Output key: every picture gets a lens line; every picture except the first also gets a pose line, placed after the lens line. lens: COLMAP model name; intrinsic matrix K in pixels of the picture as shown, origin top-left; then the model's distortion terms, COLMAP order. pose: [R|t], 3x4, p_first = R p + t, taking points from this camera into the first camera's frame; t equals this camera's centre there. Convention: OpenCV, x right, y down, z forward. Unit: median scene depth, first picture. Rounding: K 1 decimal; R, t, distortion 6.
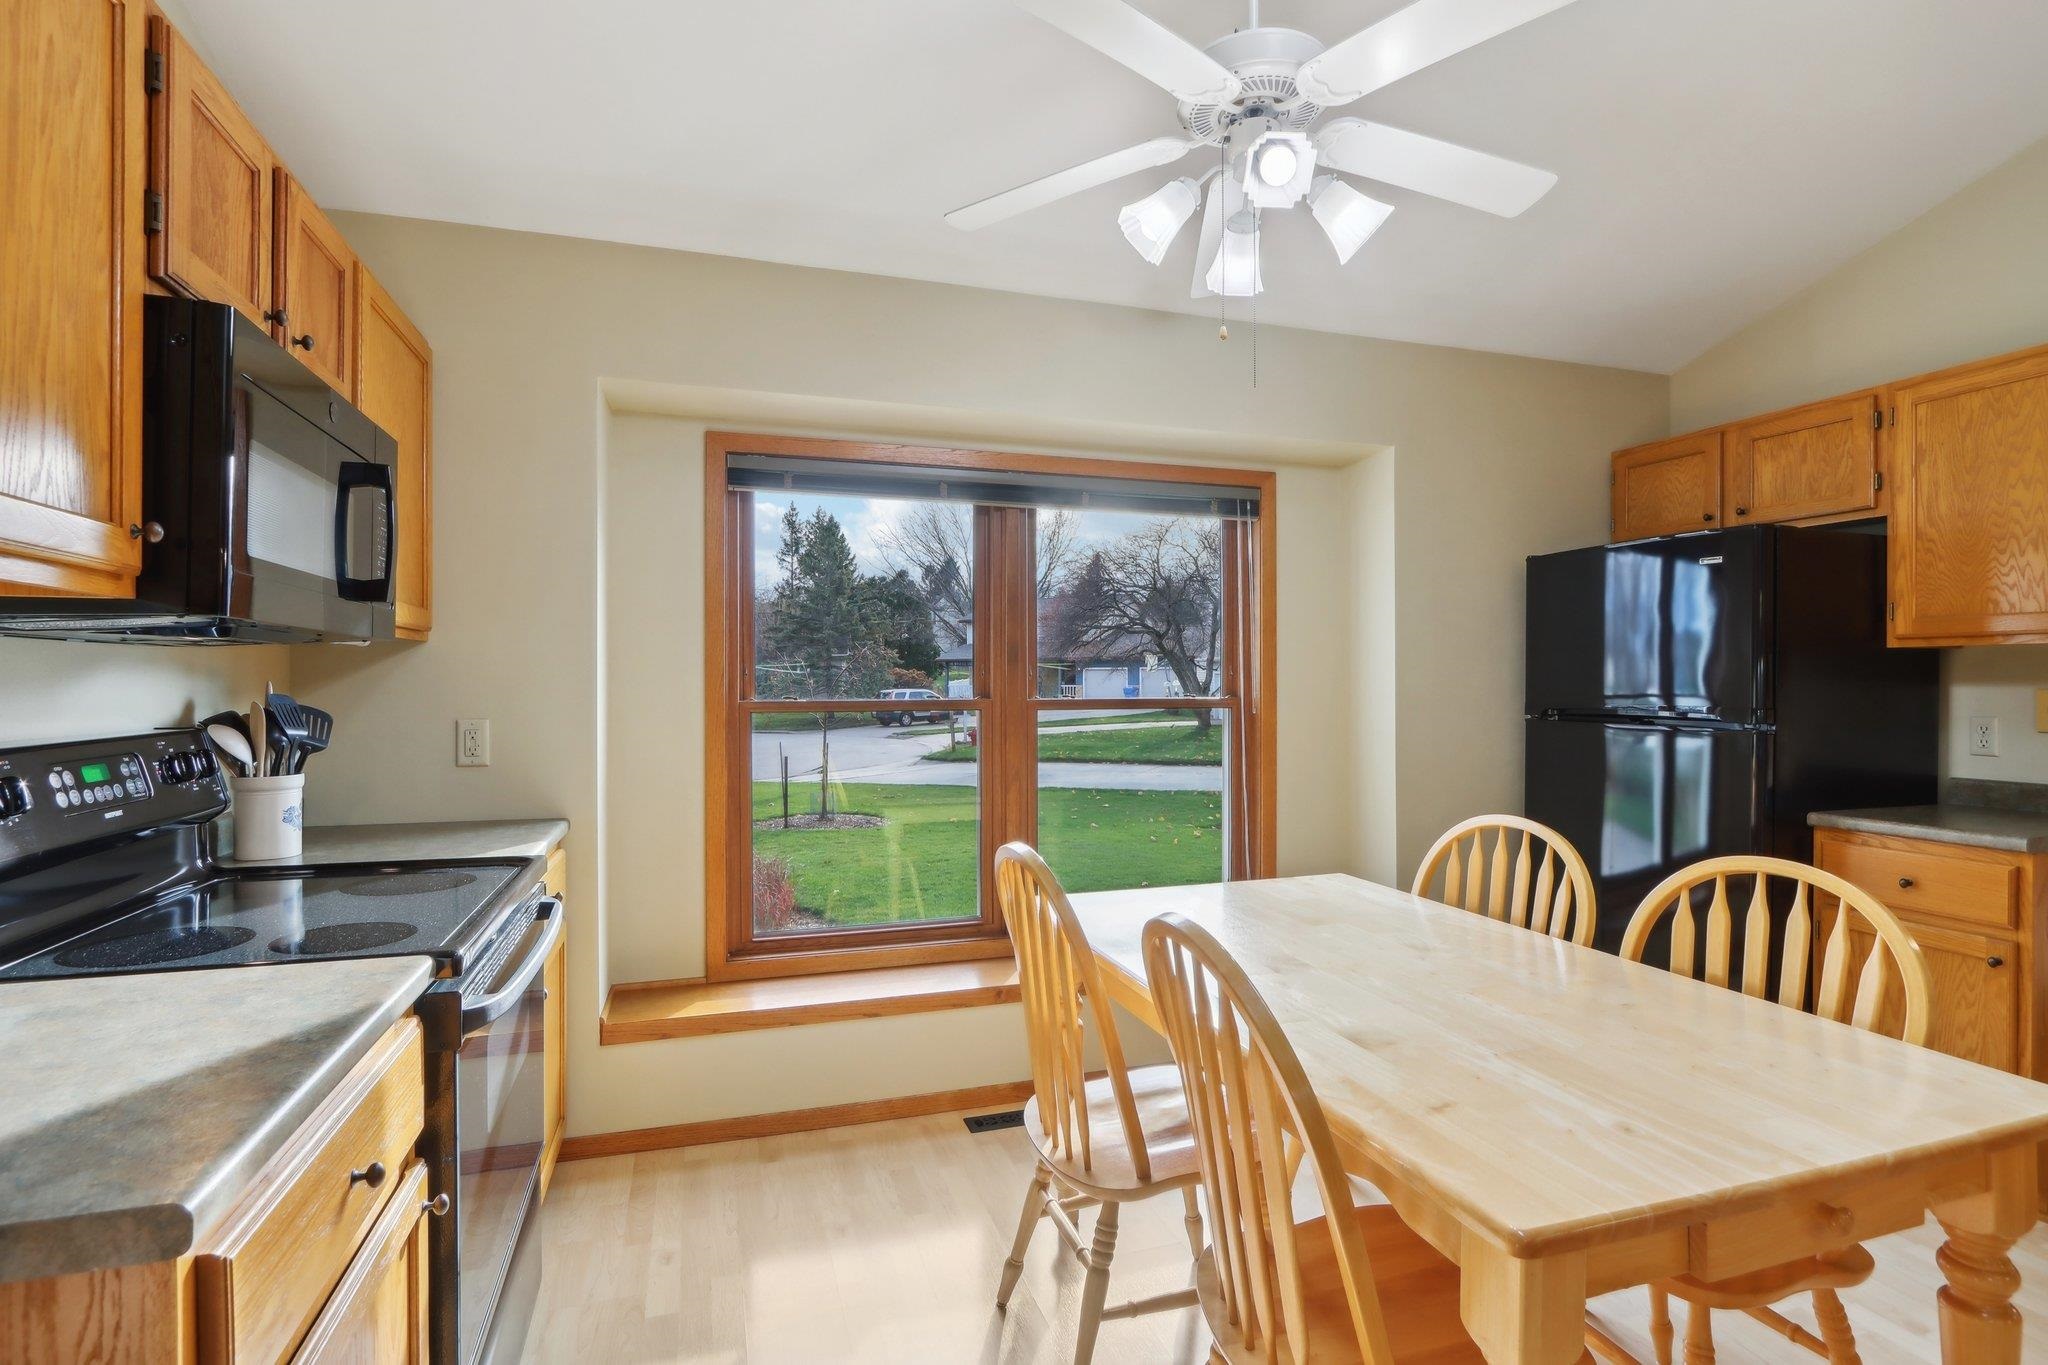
lens RADIAL K [[984.7, 0, 1024.0], [0, 984.7, 682.5], [0, 0, 1]] dist [-0.014299, 0.000104]
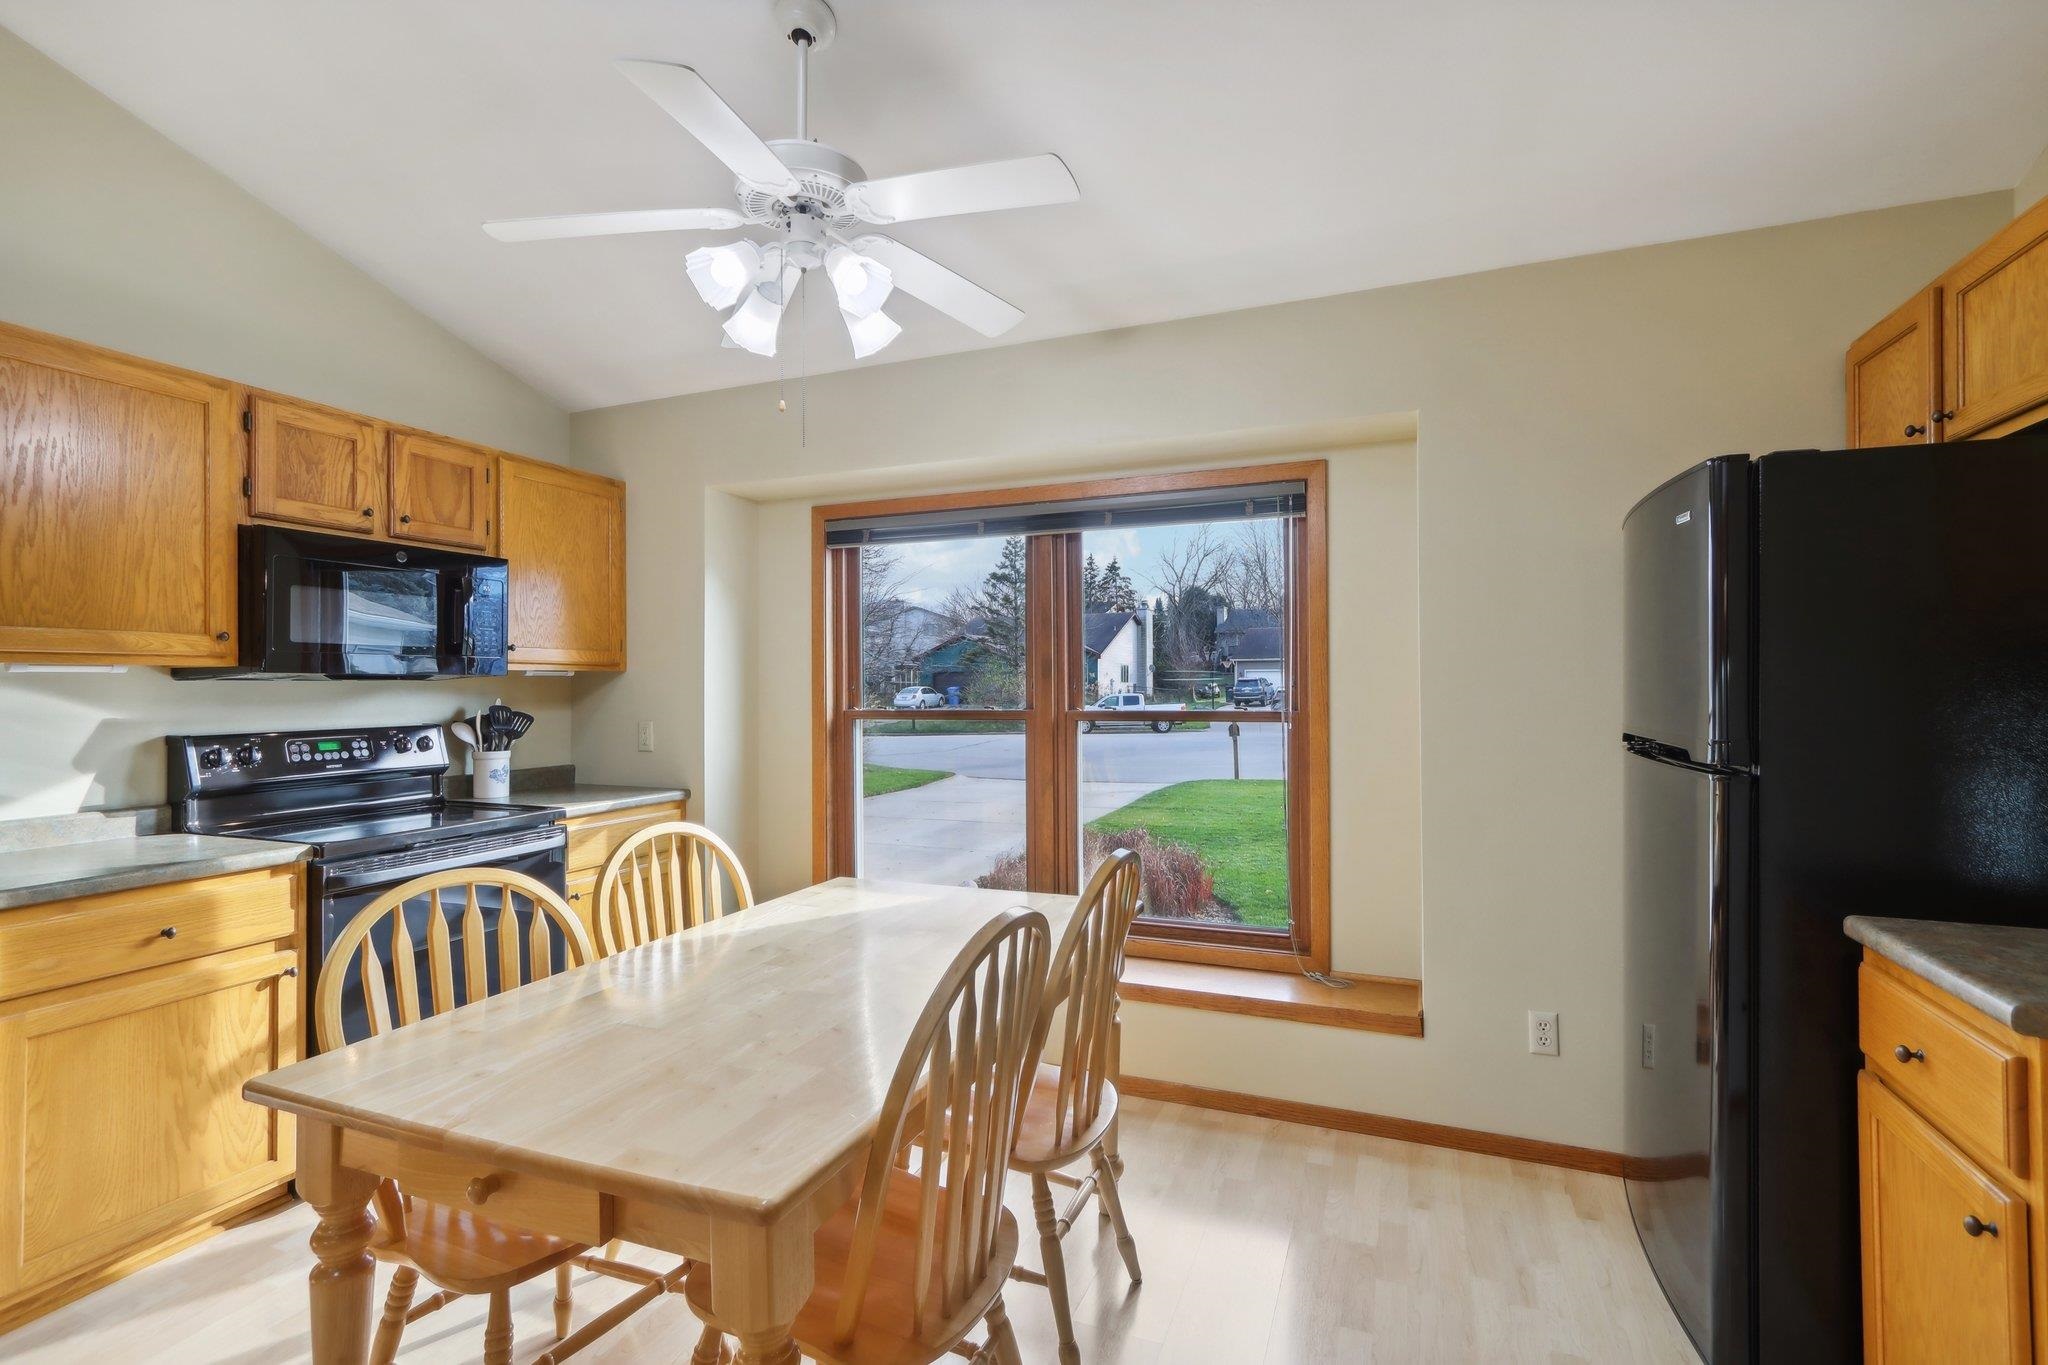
lens RADIAL K [[954.8, 0, 1018.8], [0, 954.8, 681.6], [0, 0, 1]] dist [-0.000910, 0.000794]
pose [[0.767129, -0.008084, -0.641441, 0.776485], [0.006128, 0.999967, -0.005273, -0.012281], [0.641463, 0.000114, 0.767154, 0.205540]]
